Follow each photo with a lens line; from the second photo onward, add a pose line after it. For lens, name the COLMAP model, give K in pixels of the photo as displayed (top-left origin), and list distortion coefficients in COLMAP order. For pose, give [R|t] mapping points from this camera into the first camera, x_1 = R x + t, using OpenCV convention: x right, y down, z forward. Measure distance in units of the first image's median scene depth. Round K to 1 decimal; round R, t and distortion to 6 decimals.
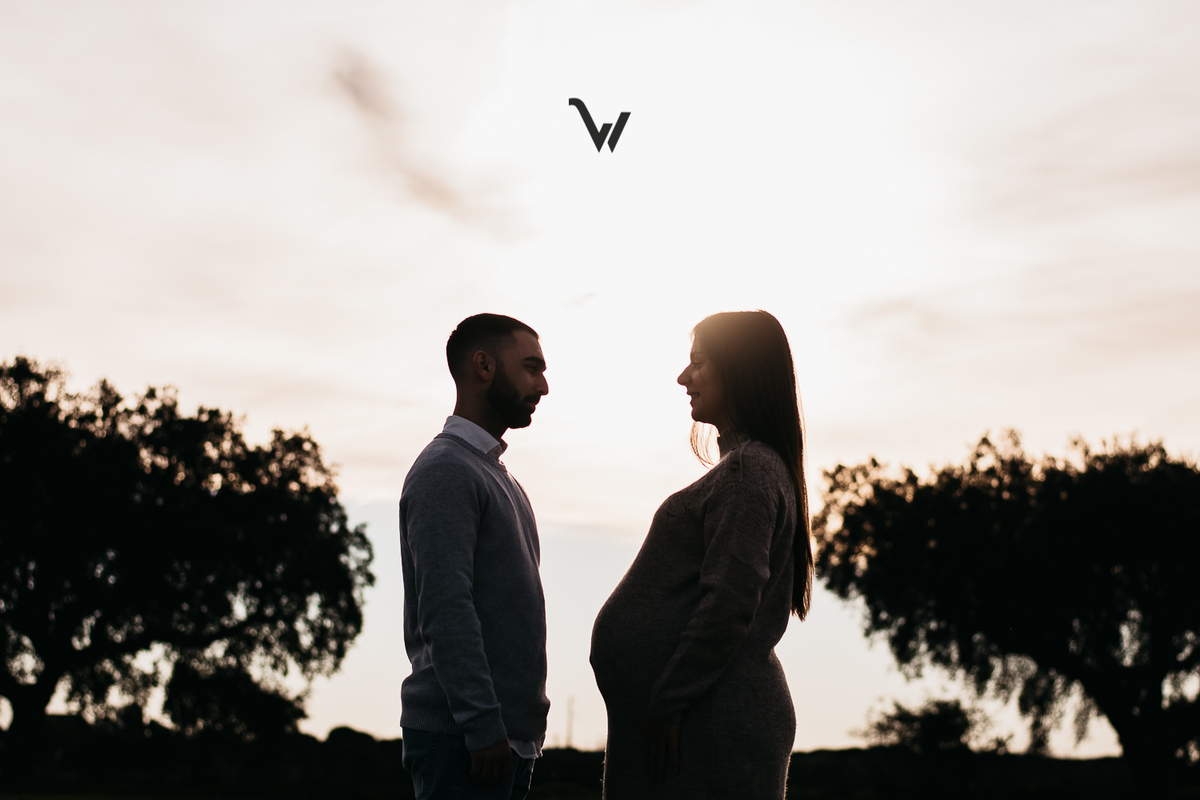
lens RADIAL K [[2933.6, 0, 602.7], [0, 2933.6, 394.8], [0, 0, 1]] dist [-0.101790, 0.000000]
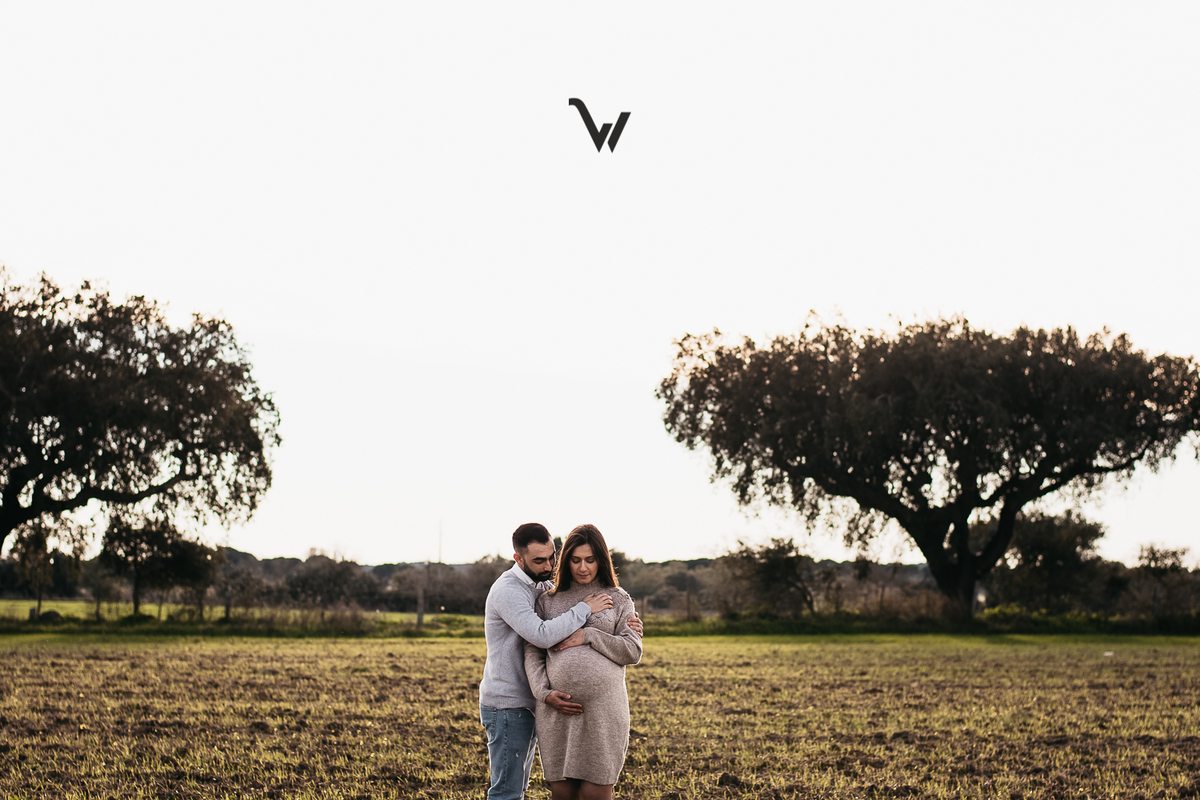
lens RADIAL K [[2933.6, 0, 597.4], [0, 2933.6, 404.6], [0, 0, 1]] dist [-0.101790, 0.000000]
pose [[0.998588, -0.015916, 0.050683, -0.012810], [0.012101, 0.997131, 0.074720, -0.035143], [-0.051727, -0.074002, 0.995916, -0.144662]]
